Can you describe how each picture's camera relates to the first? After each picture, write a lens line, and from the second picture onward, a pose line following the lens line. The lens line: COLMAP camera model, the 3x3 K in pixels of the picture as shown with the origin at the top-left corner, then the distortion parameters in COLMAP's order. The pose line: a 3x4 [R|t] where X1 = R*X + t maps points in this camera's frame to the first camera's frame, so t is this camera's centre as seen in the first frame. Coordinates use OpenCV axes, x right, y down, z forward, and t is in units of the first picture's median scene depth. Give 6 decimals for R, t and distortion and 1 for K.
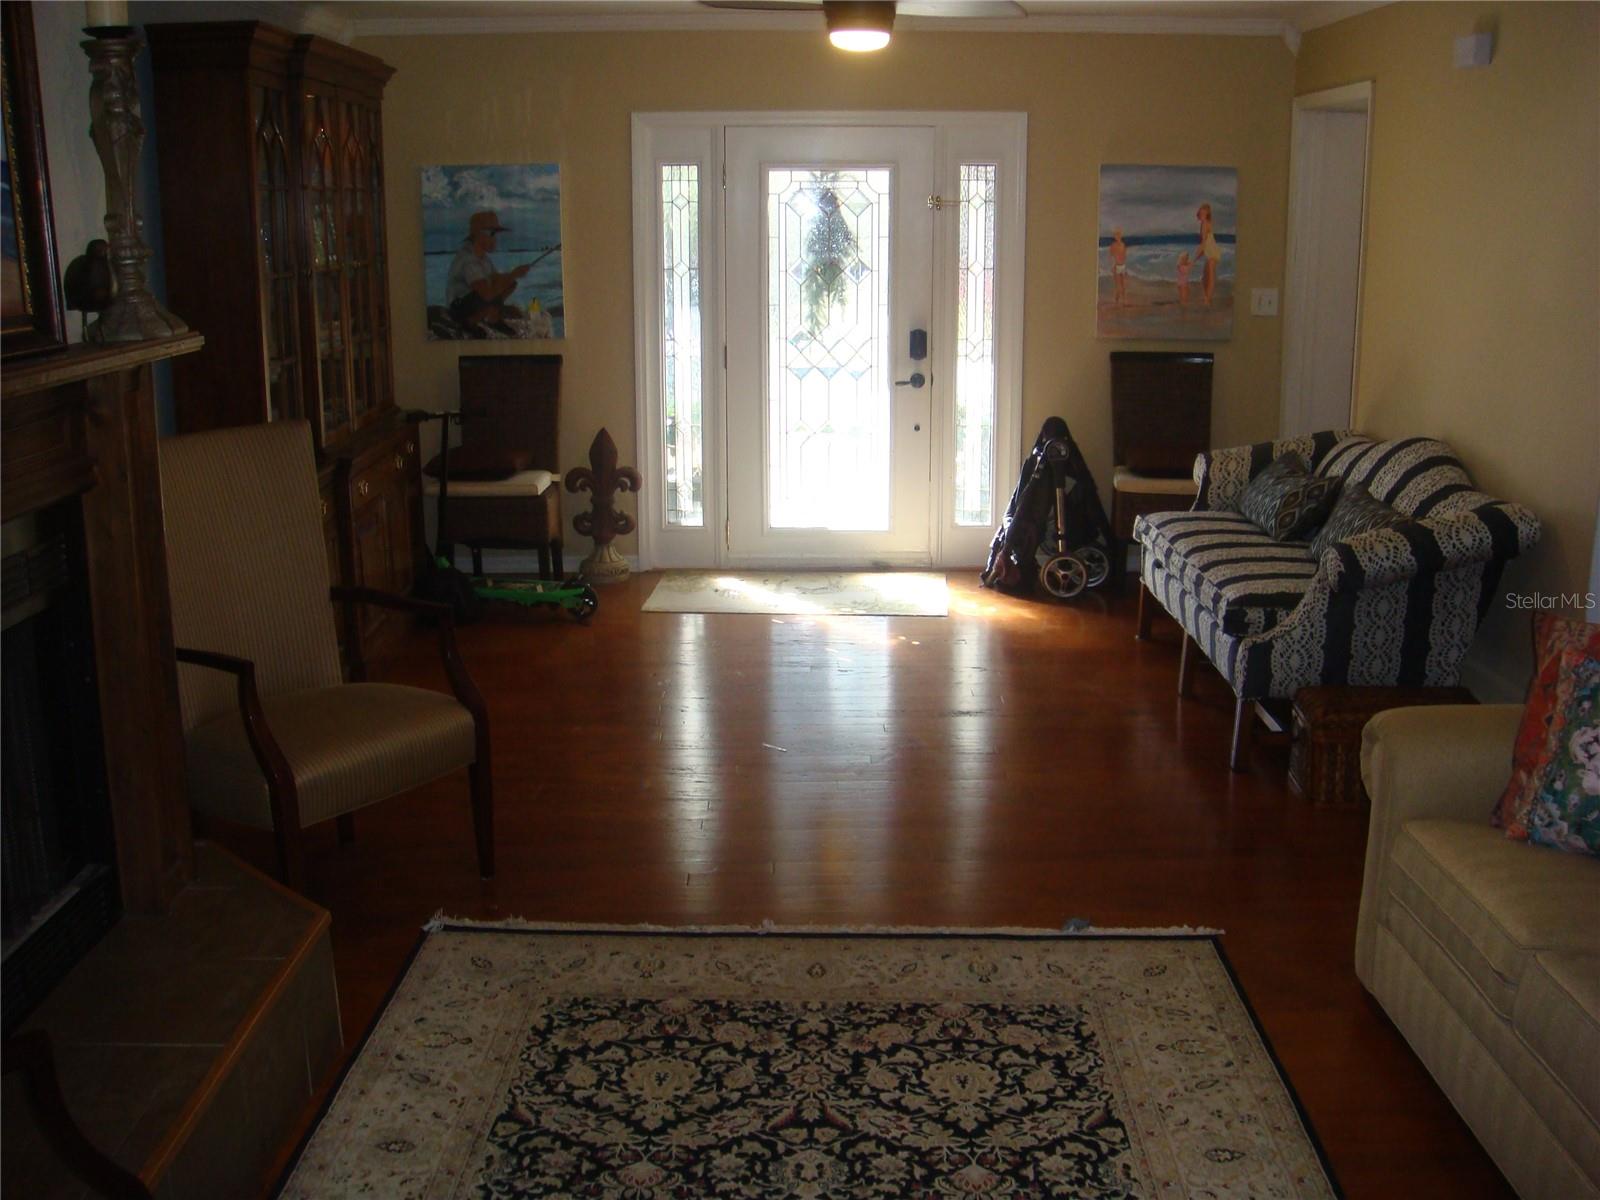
lens RADIAL K [[1664.1, 0, 799.1], [0, 1664.1, 567.0], [0, 0, 1]] dist [-0.182017, 0.133563]
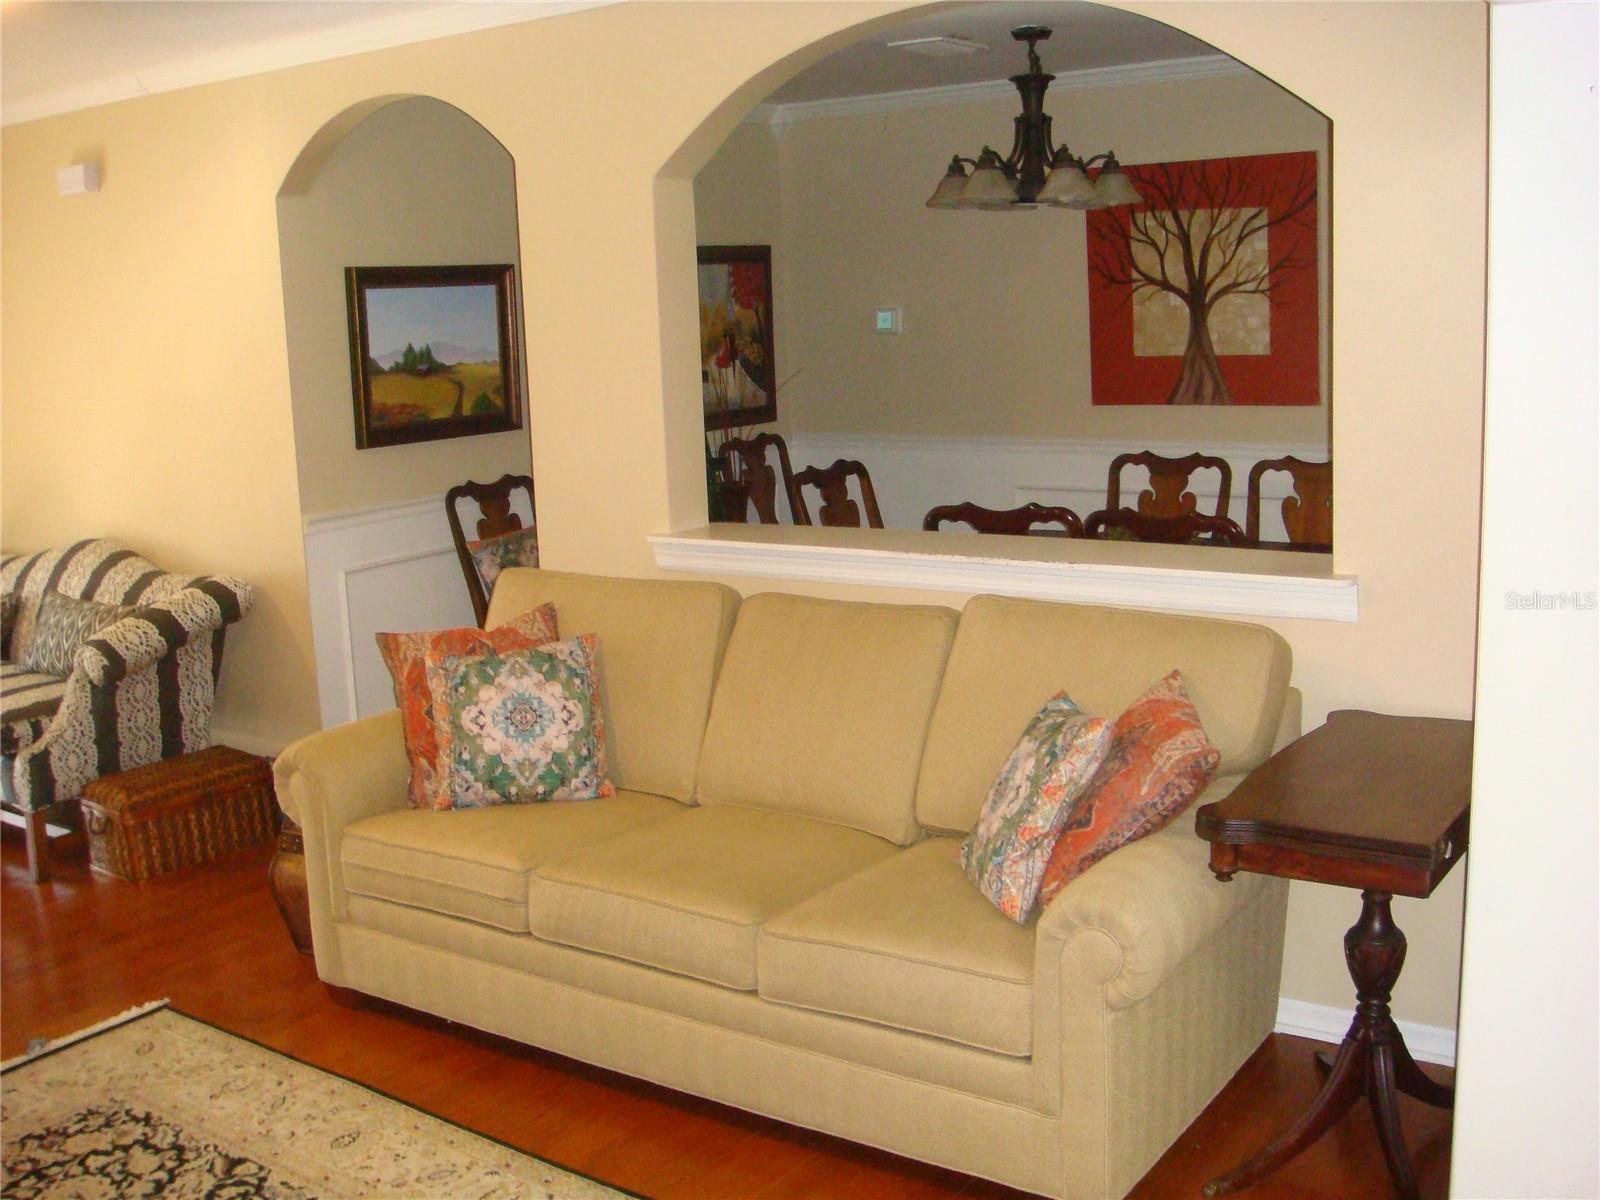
lens RADIAL K [[1664.1, 0, 799.1], [0, 1664.1, 567.0], [0, 0, 1]] dist [-0.182017, 0.133563]
pose [[0.569762, -0.166951, 0.804673, -0.345923], [0.226484, 0.973129, 0.041536, -0.000981], [-0.789985, 0.158580, 0.592264, 0.013672]]
